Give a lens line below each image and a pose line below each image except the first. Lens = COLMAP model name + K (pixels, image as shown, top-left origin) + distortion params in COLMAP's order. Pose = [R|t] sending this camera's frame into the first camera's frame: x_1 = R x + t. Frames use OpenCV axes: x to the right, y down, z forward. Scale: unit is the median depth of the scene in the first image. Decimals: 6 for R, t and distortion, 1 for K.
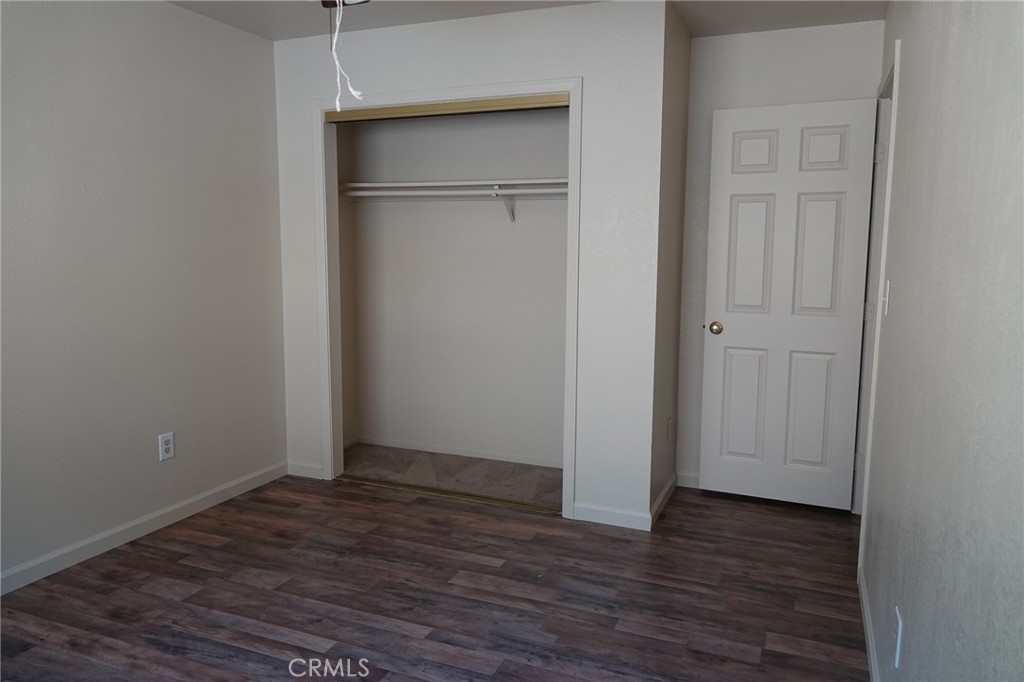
lens RADIAL K [[715.0, 0, 512.5], [0, 715.0, 340.3], [0, 0, 1]] dist [-0.000260, 0.012079]
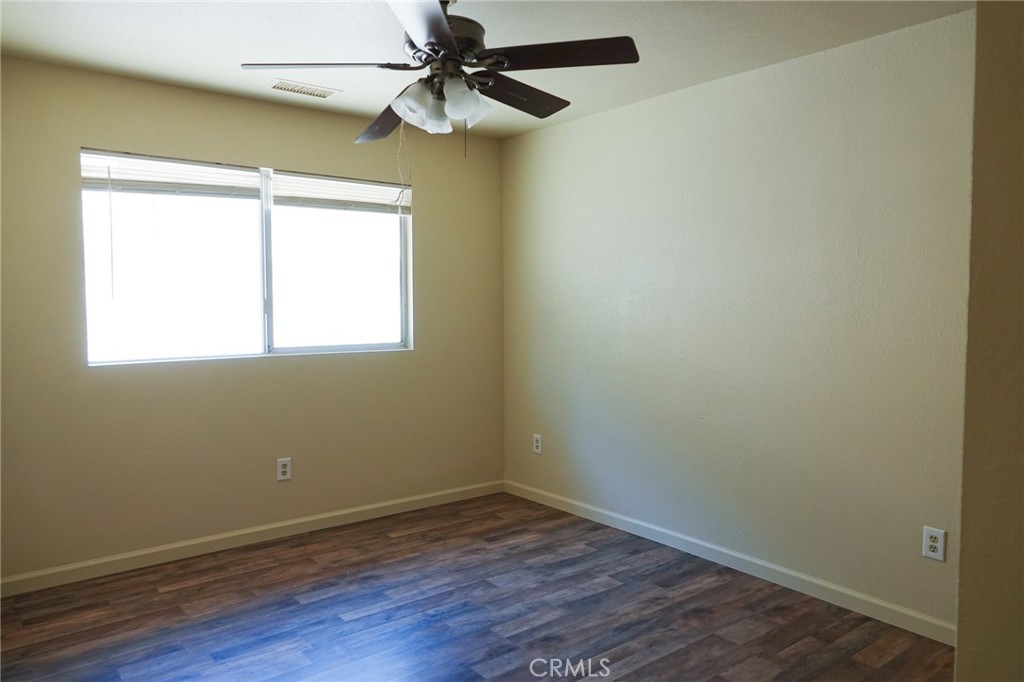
lens RADIAL K [[715.0, 0, 511.1], [0, 715.0, 340.2], [0, 0, 1]] dist [-0.000260, 0.012079]
pose [[-0.474246, 0.047251, -0.879123, 0.571996], [-0.124374, 0.984948, 0.120033, -0.150261], [0.871563, 0.166265, -0.461231, 1.110471]]
